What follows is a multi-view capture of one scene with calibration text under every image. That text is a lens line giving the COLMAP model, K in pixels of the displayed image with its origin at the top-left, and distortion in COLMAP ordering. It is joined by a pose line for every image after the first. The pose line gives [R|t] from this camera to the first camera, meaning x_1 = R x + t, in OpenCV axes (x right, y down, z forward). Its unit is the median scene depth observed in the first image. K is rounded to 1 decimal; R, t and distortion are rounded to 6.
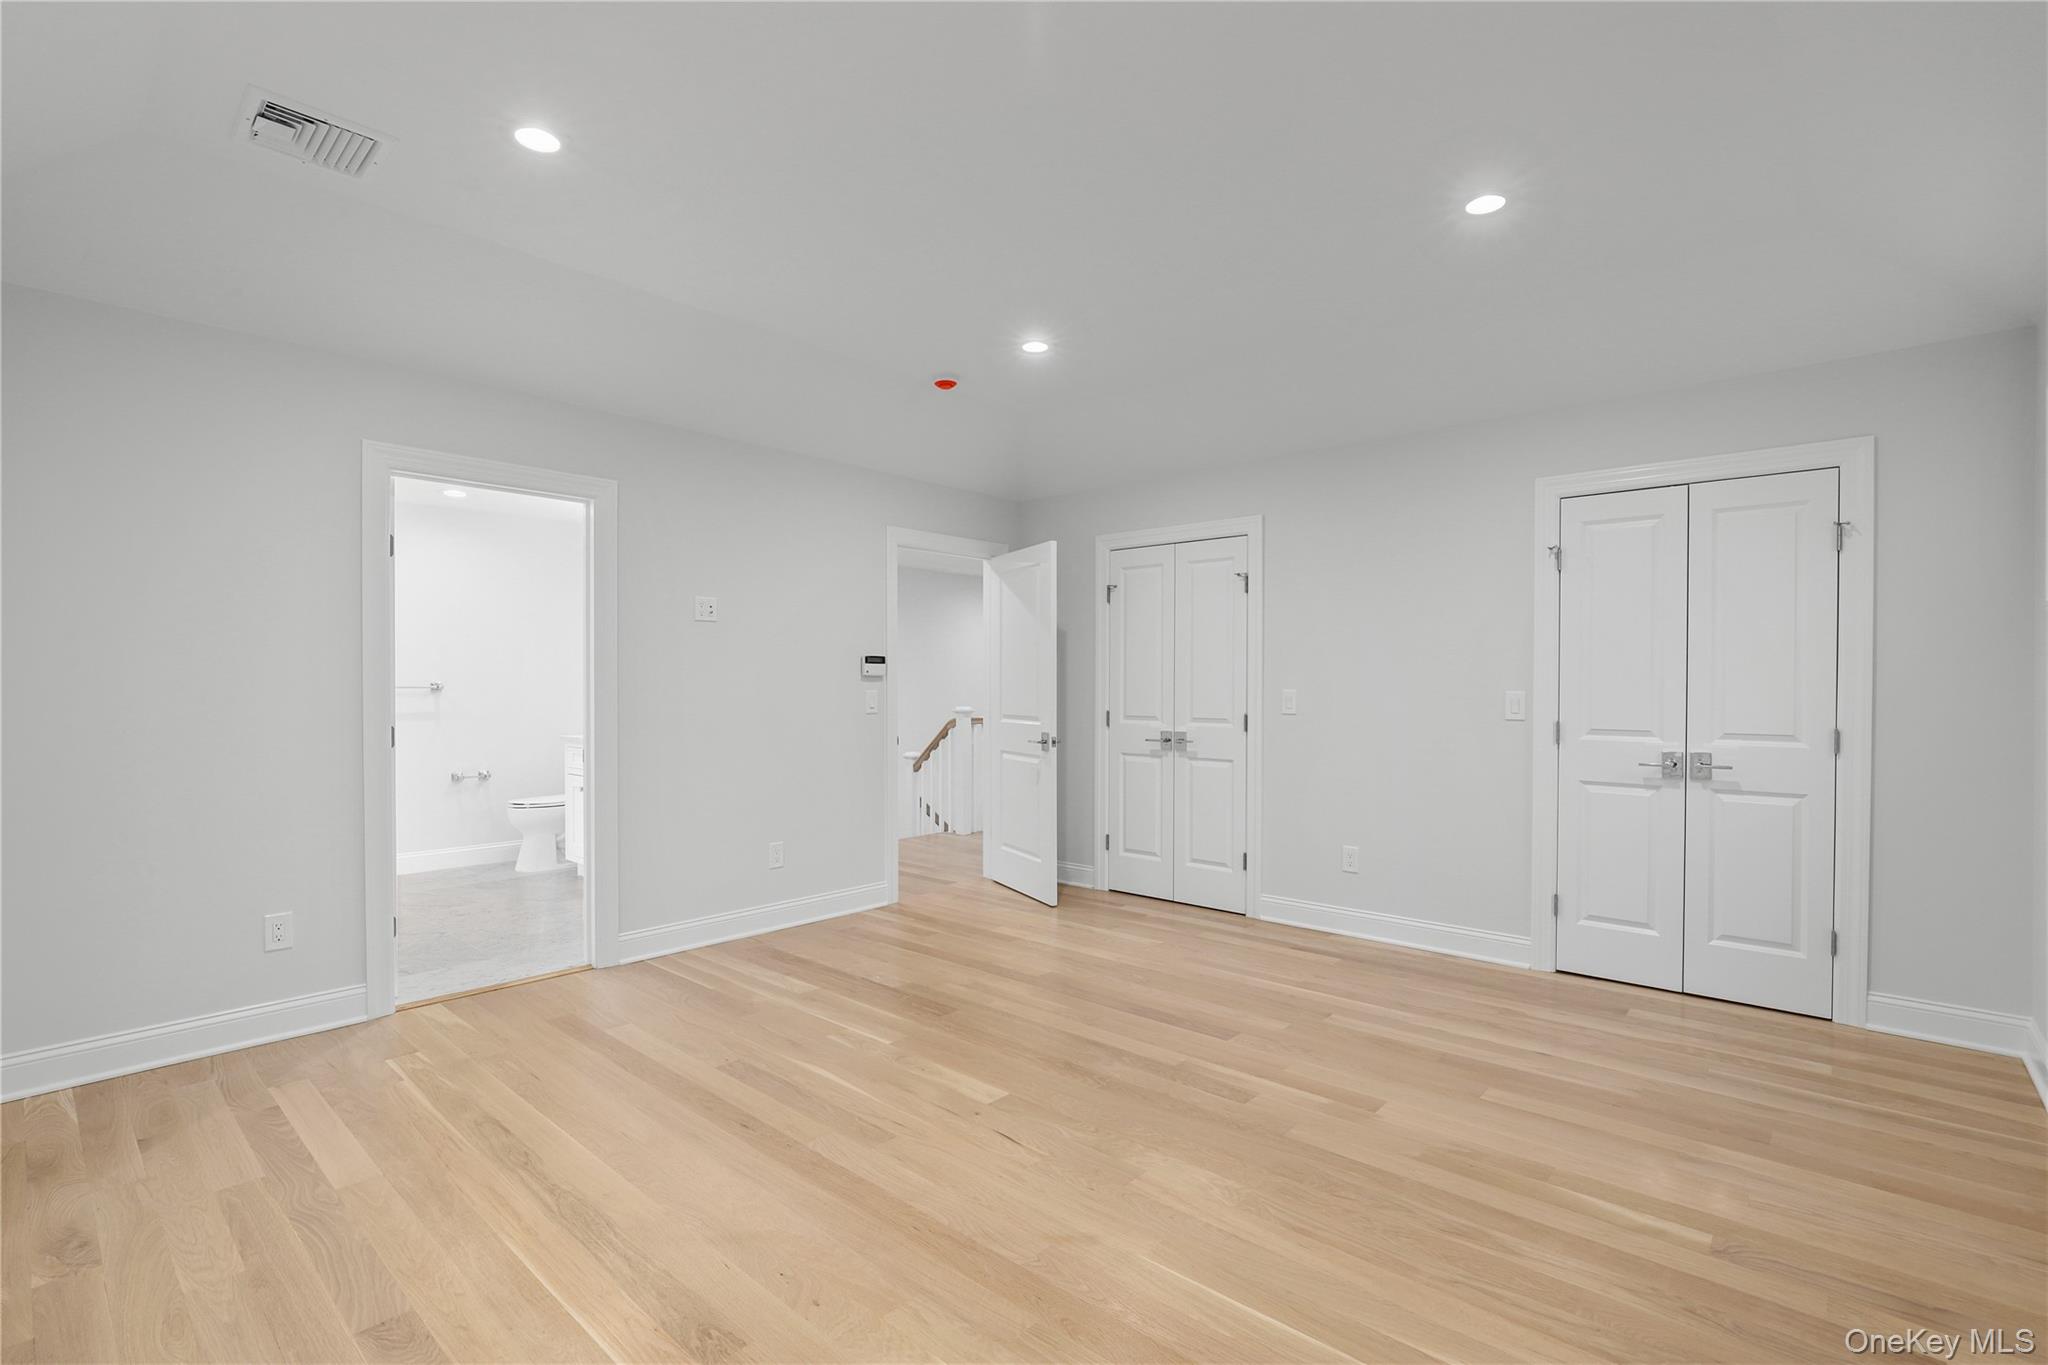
lens RADIAL K [[939.7, 0, 1029.7], [0, 939.7, 691.9], [0, 0, 1]] dist [-0.012409, 0.003011]
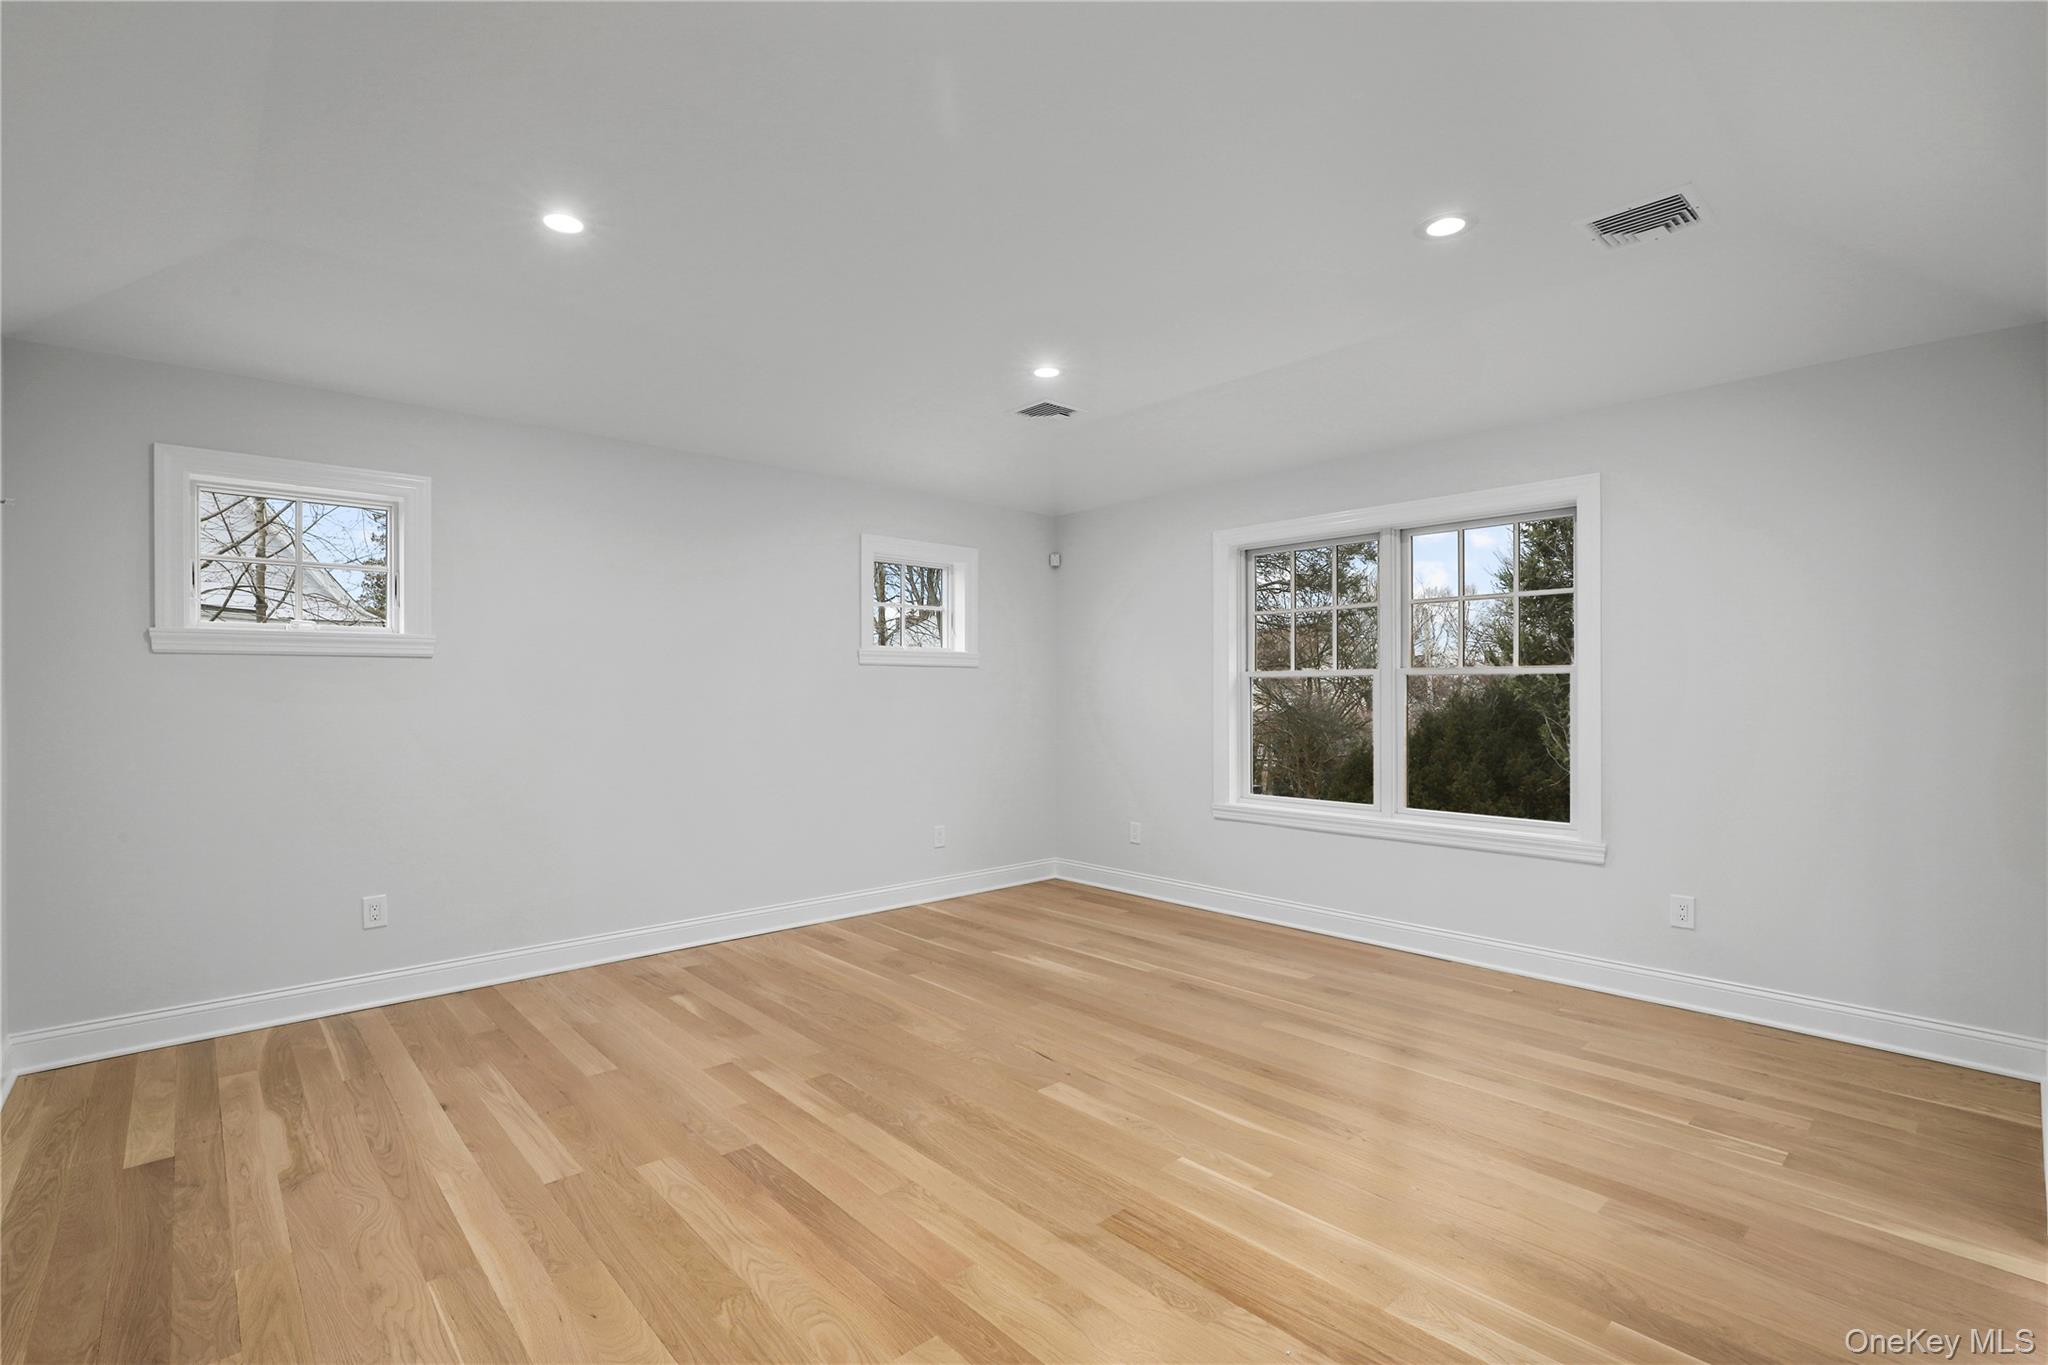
lens RADIAL K [[939.7, 0, 1030.4], [0, 939.7, 689.2], [0, 0, 1]] dist [-0.012409, 0.003011]
pose [[-0.995161, 0.003870, 0.098178, -0.112418], [0.003751, 0.999992, -0.001397, -0.014628], [-0.098182, -0.001022, -0.995168, 1.951744]]
